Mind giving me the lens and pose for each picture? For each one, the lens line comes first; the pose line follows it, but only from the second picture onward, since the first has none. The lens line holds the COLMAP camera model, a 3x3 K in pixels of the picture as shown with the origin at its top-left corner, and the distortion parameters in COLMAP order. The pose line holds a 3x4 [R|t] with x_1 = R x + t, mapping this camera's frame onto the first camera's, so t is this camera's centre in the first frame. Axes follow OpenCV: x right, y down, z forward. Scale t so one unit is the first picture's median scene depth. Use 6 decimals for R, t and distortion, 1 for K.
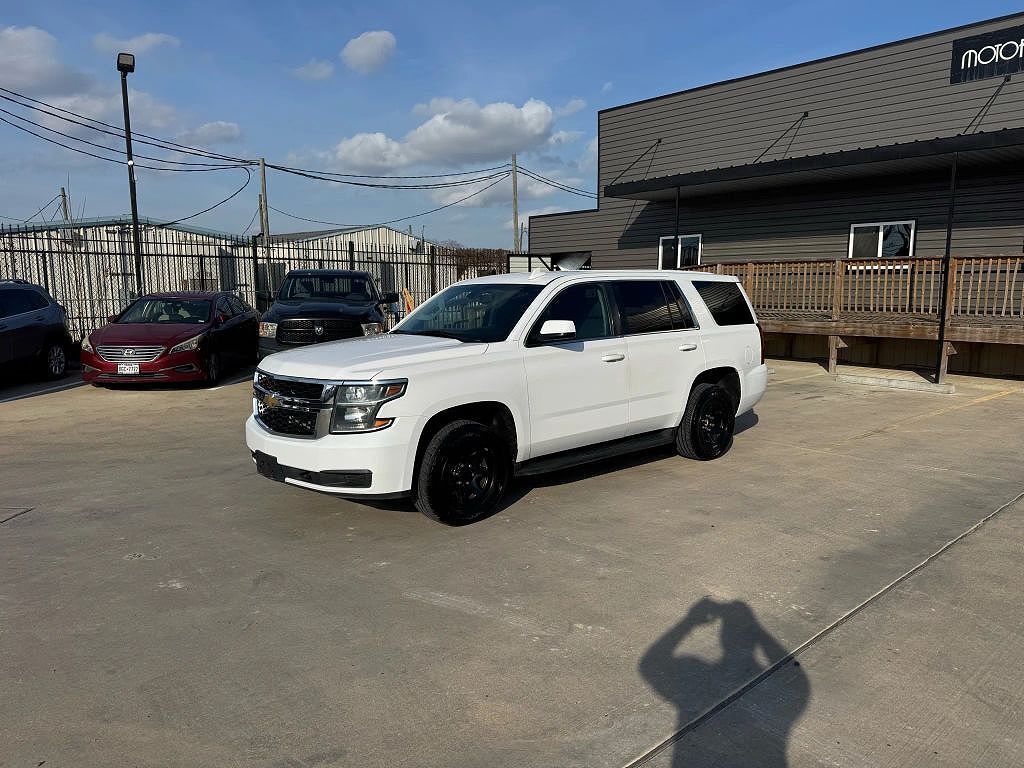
lens RADIAL K [[748.4, 0, 516.4], [0, 748.4, 388.7], [0, 0, 1]] dist [0.031990, -0.026127]
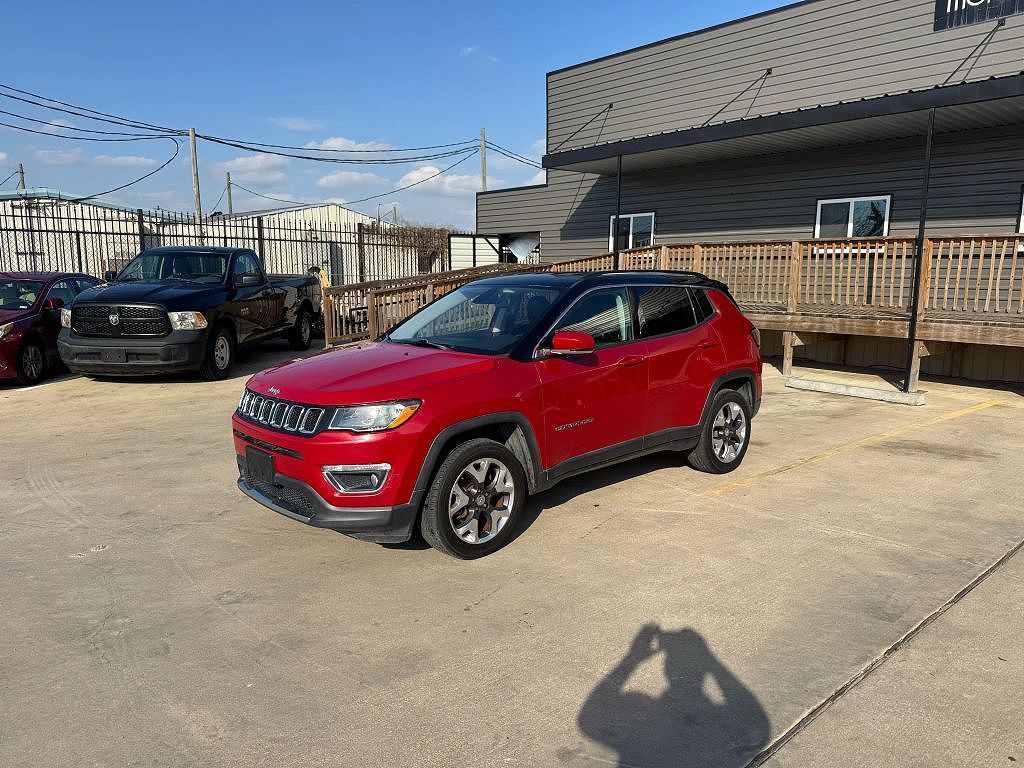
lens RADIAL K [[748.4, 0, 513.1], [0, 748.4, 387.6], [0, 0, 1]] dist [0.031990, -0.026127]
pose [[0.999795, 0.010789, -0.017123, 0.112701], [-0.010468, 0.999770, 0.018716, -0.017629], [0.017321, -0.018533, 0.999678, 0.131798]]
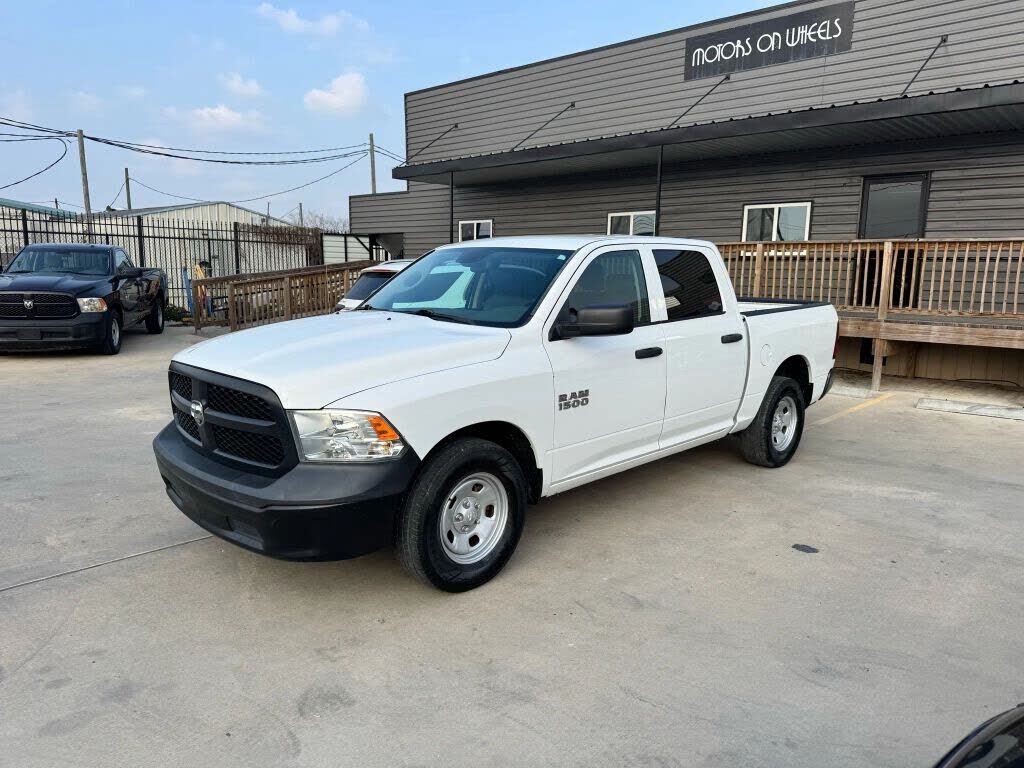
lens RADIAL K [[752.5, 0, 509.6], [0, 752.5, 383.2], [0, 0, 1]] dist [0.047023, -0.037193]
pose [[0.997321, 0.004779, 0.072989, 0.225697], [-0.005939, 0.999859, 0.015687, 0.004640], [-0.072904, -0.016078, 0.997209, -0.042846]]
